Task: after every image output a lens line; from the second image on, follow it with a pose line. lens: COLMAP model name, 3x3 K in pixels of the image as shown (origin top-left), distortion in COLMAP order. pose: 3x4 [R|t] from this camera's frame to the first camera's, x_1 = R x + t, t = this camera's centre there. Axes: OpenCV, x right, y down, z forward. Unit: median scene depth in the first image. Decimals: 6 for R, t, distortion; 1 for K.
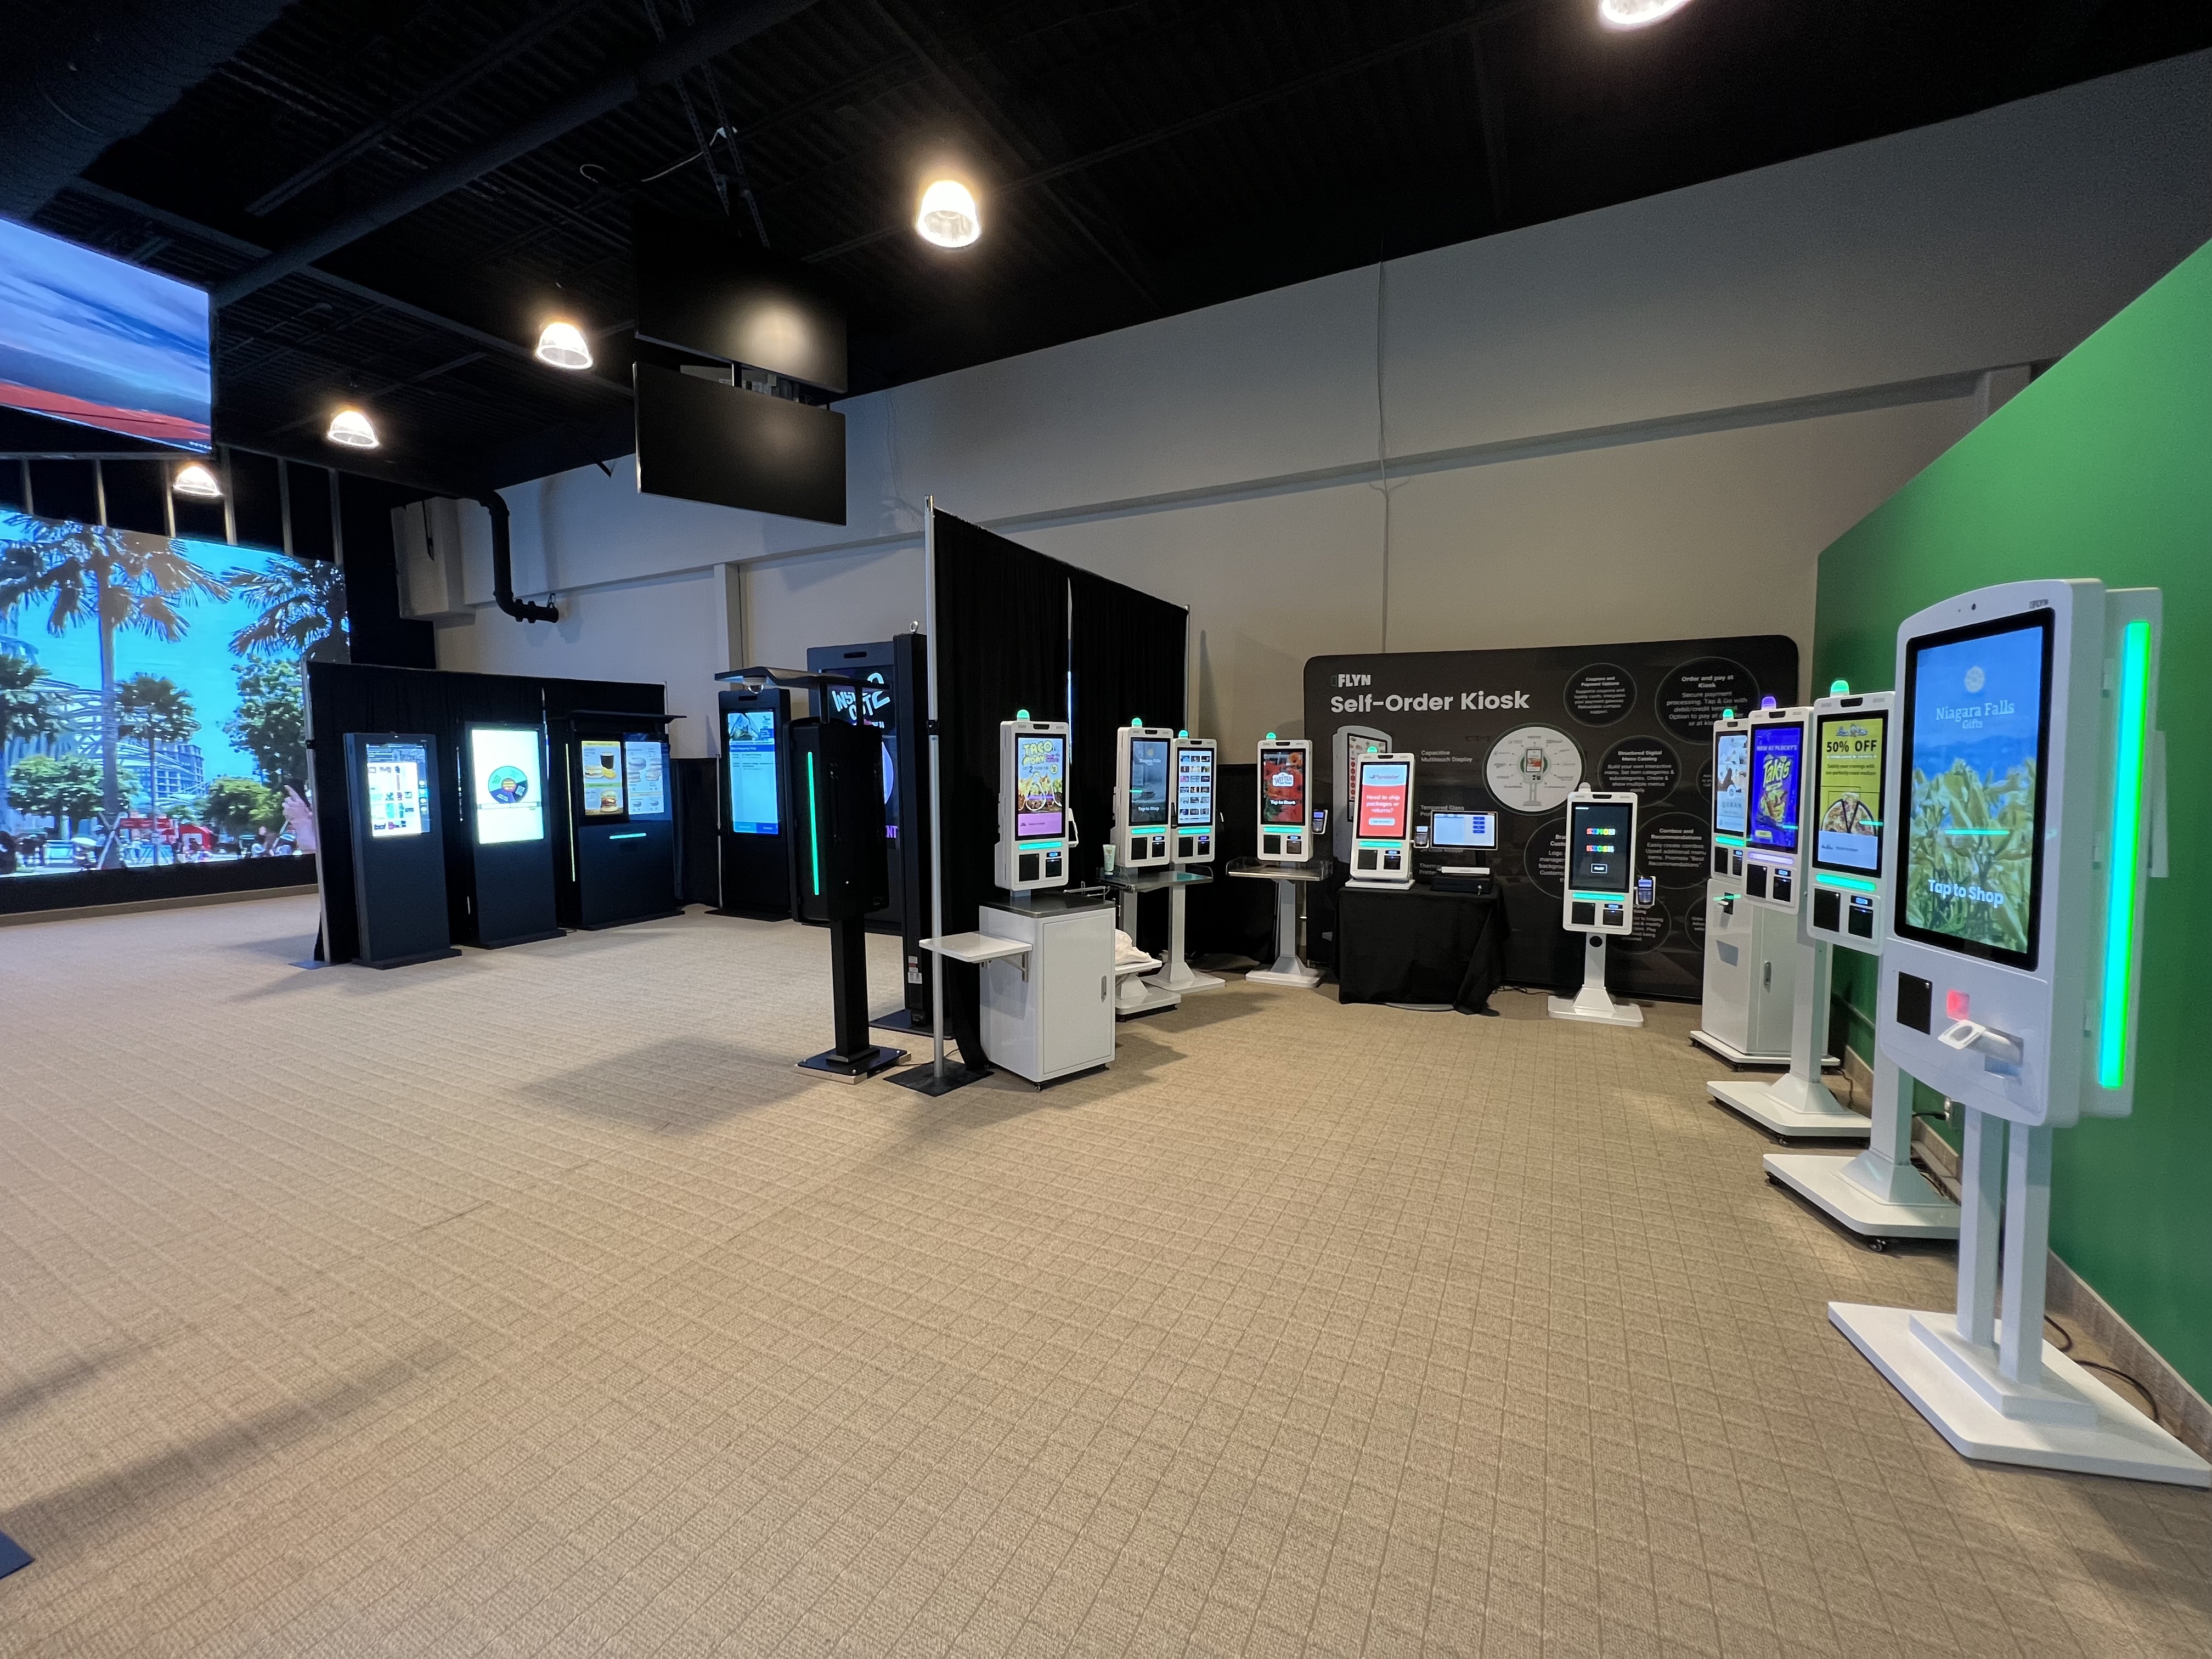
lens RADIAL K [[895.4, 0, 1100.4], [0, 895.4, 822.0], [0, 0, 1]] dist [-0.001243, -0.000845]
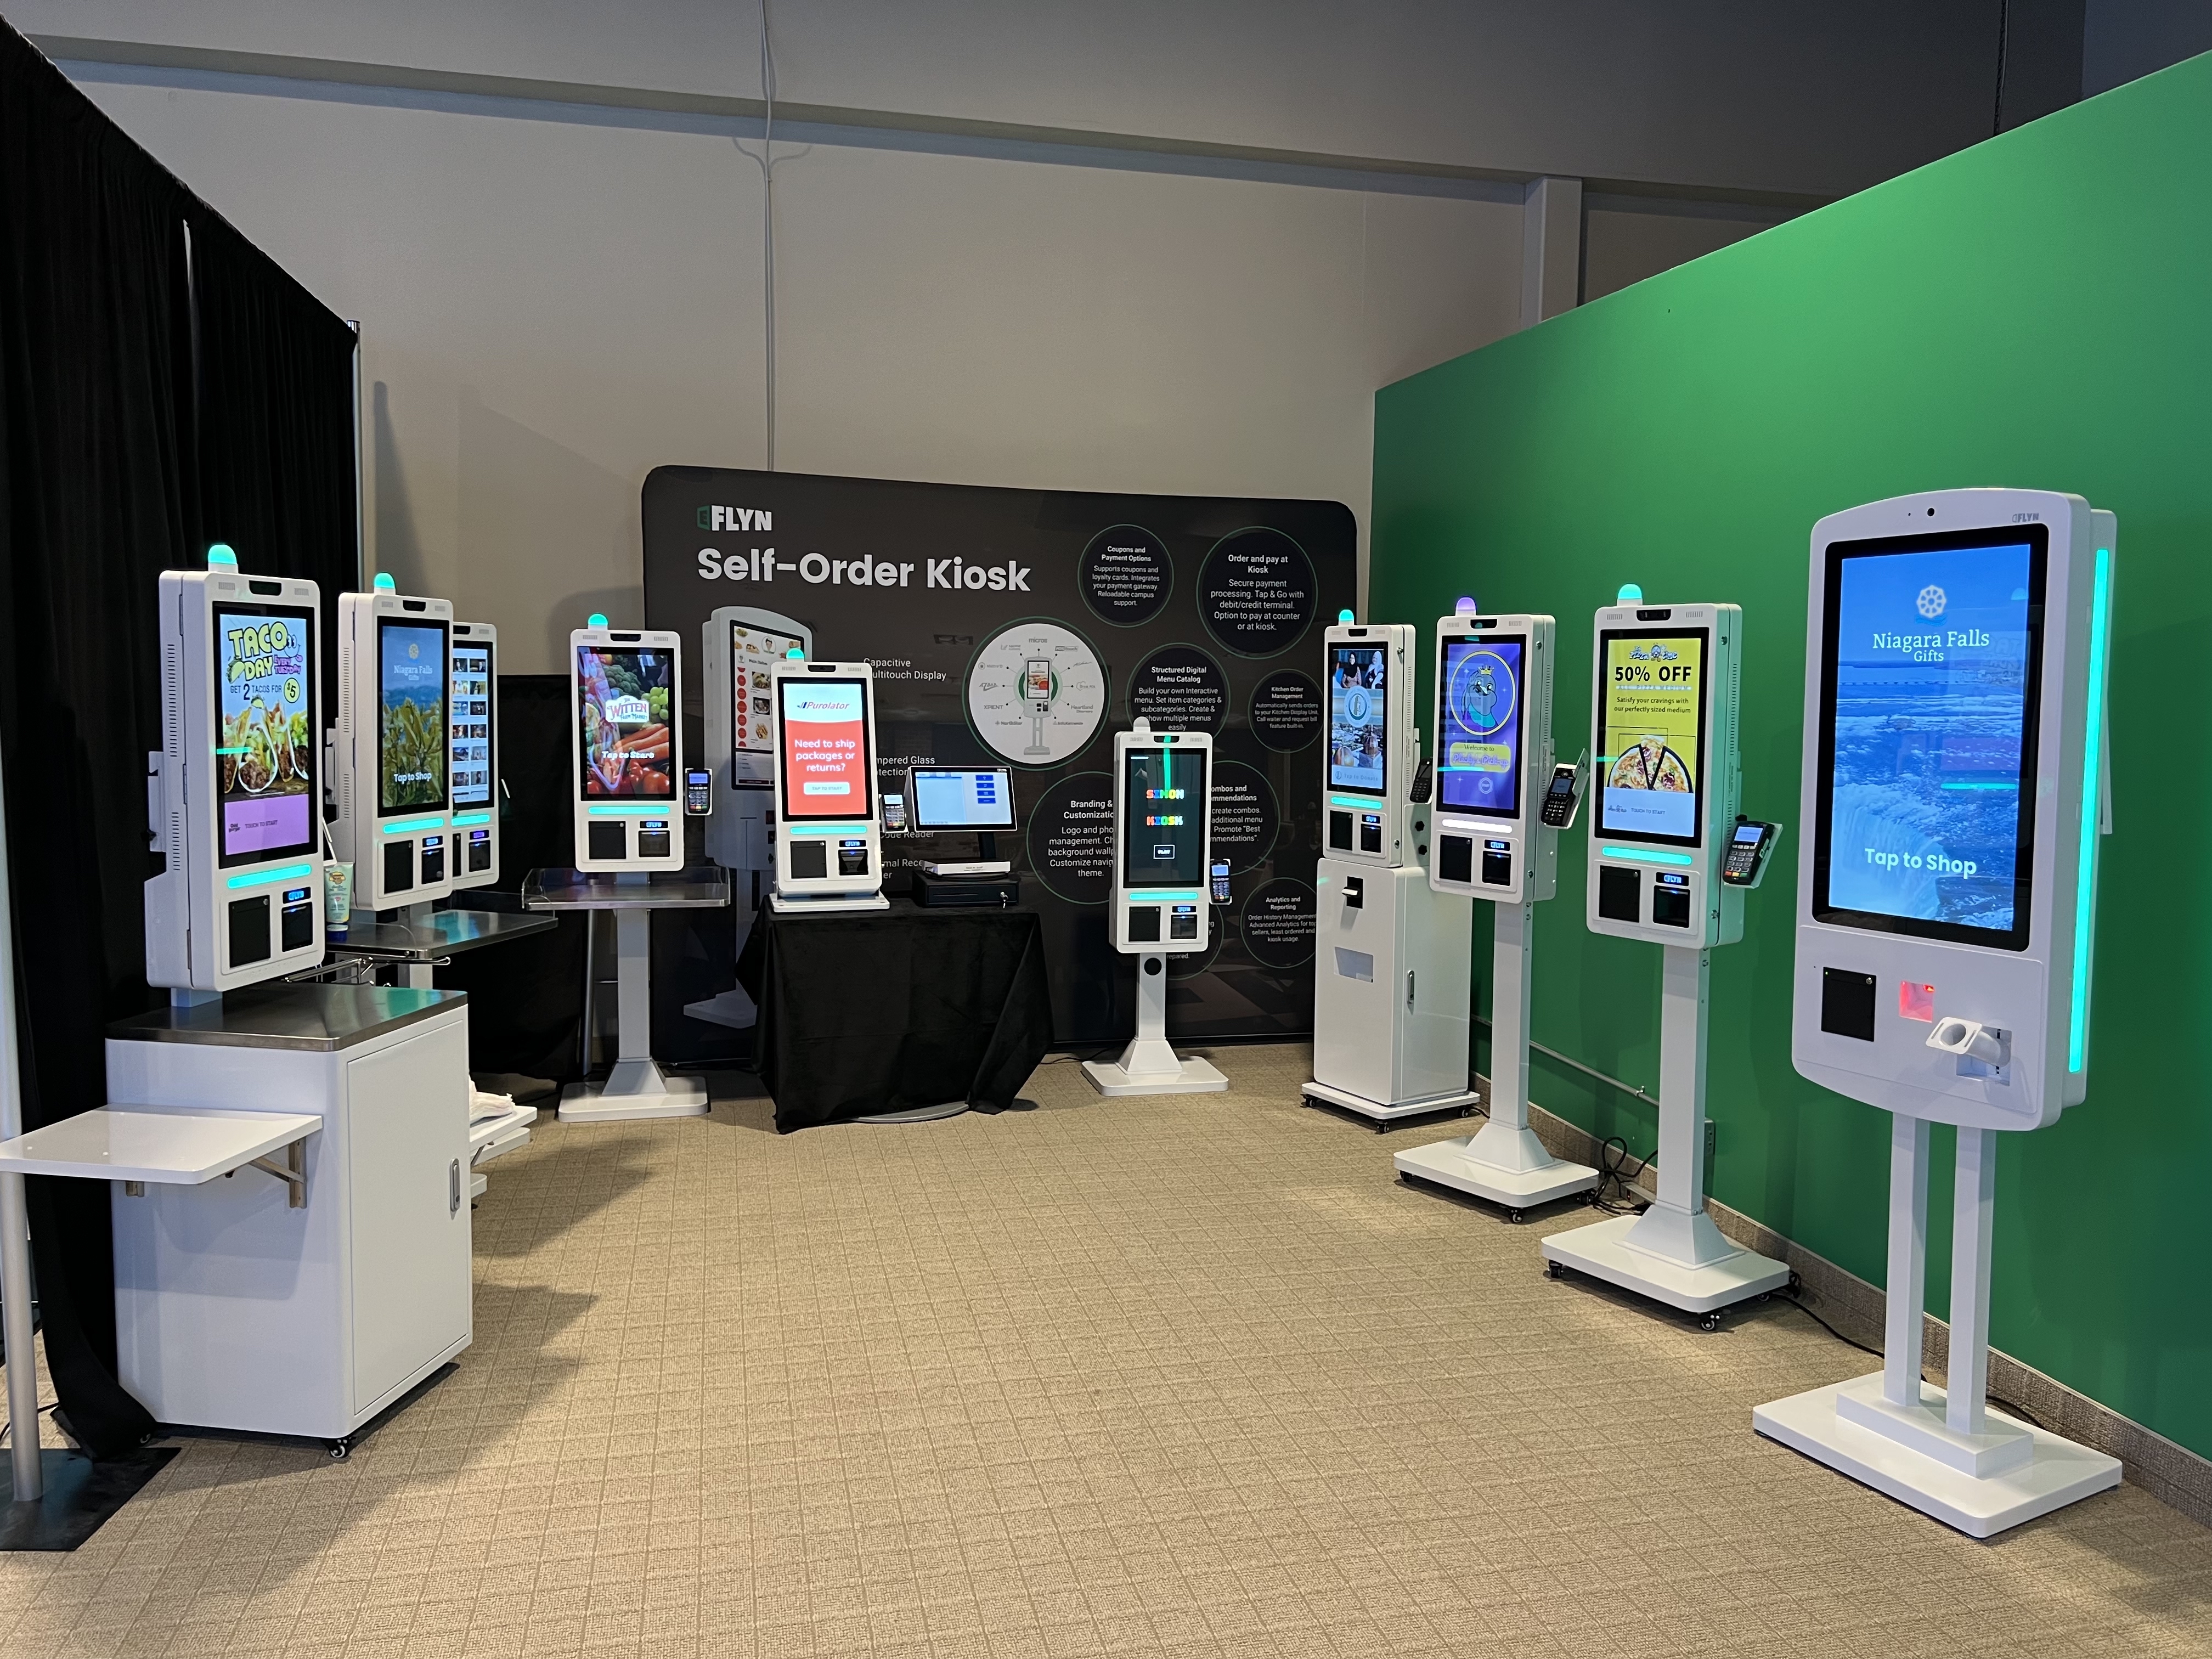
lens RADIAL K [[1661.3, 0, 1120.0], [0, 1661.3, 828.9], [0, 0, 1]] dist [0.068980, -0.096156]
pose [[0.752313, -0.048333, 0.657030, -0.233365], [0.027321, 0.998736, 0.042186, -0.014502], [-0.658239, -0.013786, 0.752683, 0.130536]]
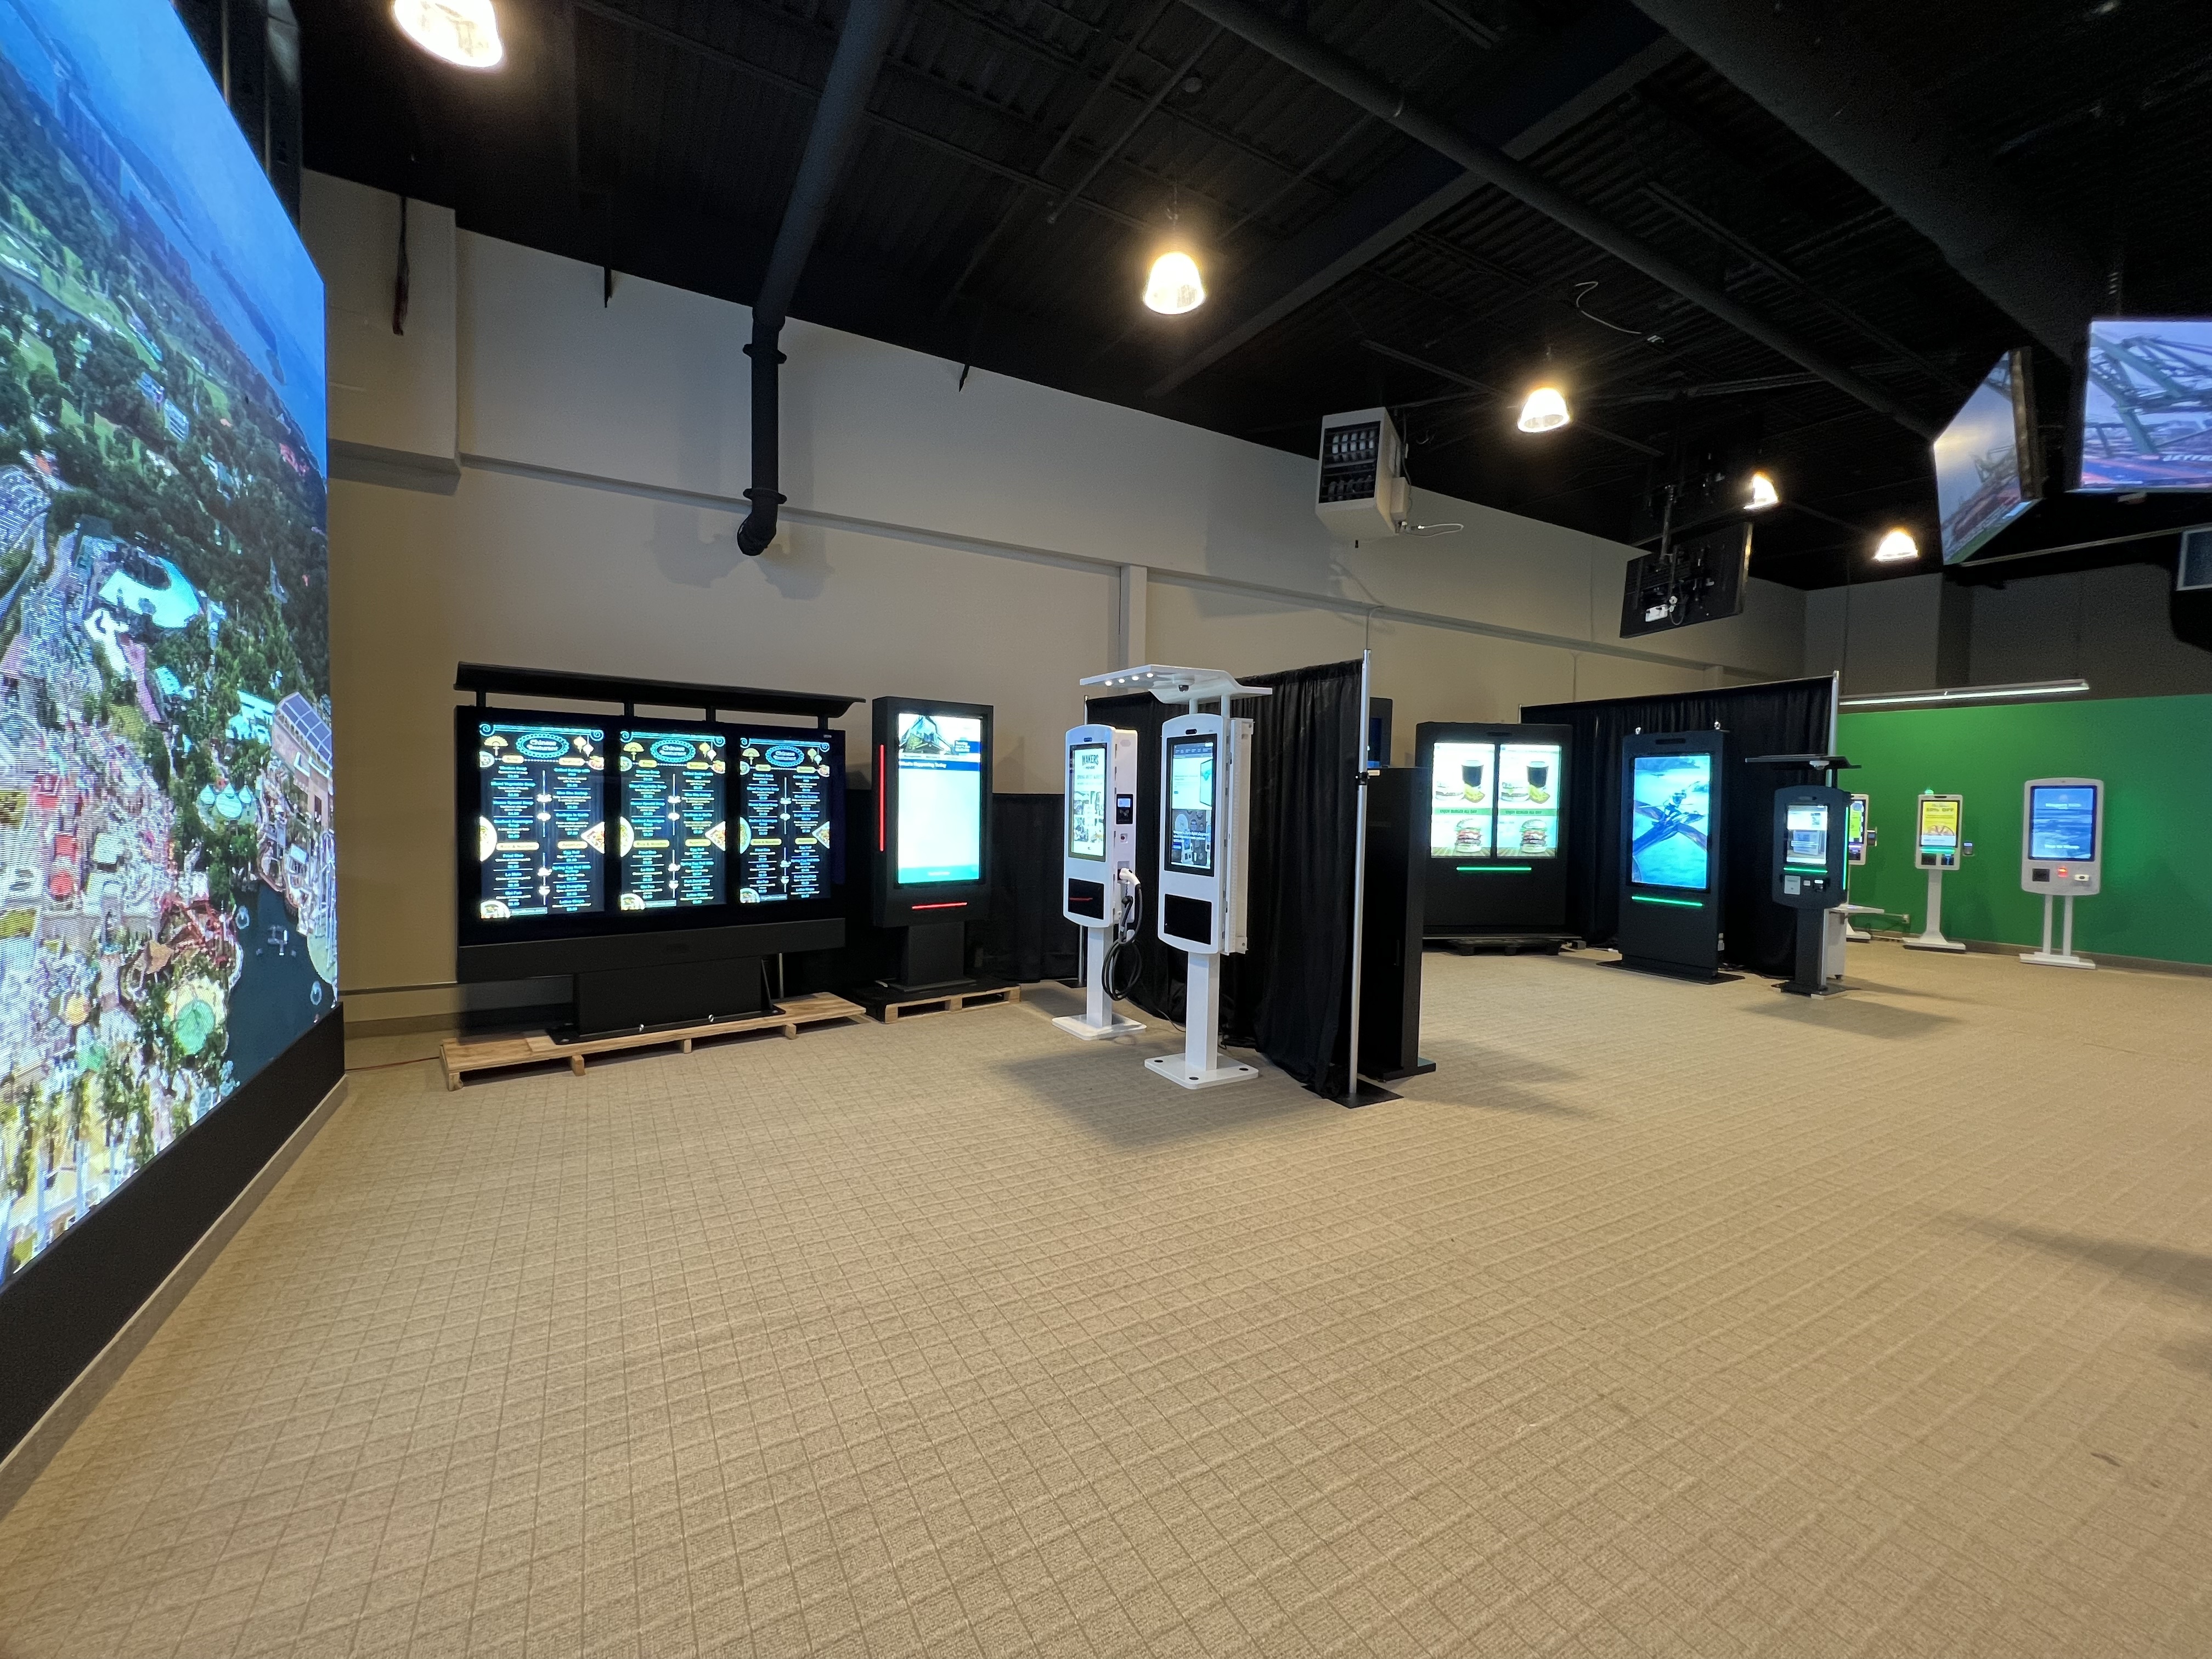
lens RADIAL K [[895.4, 0, 1100.4], [0, 895.4, 822.0], [0, 0, 1]] dist [-0.001243, -0.000845]
pose [[0.536312, -0.004008, 0.844010, -2.058024], [0.038504, 0.999064, -0.019723, -0.052837], [-0.843141, 0.043076, 0.535964, 1.036507]]
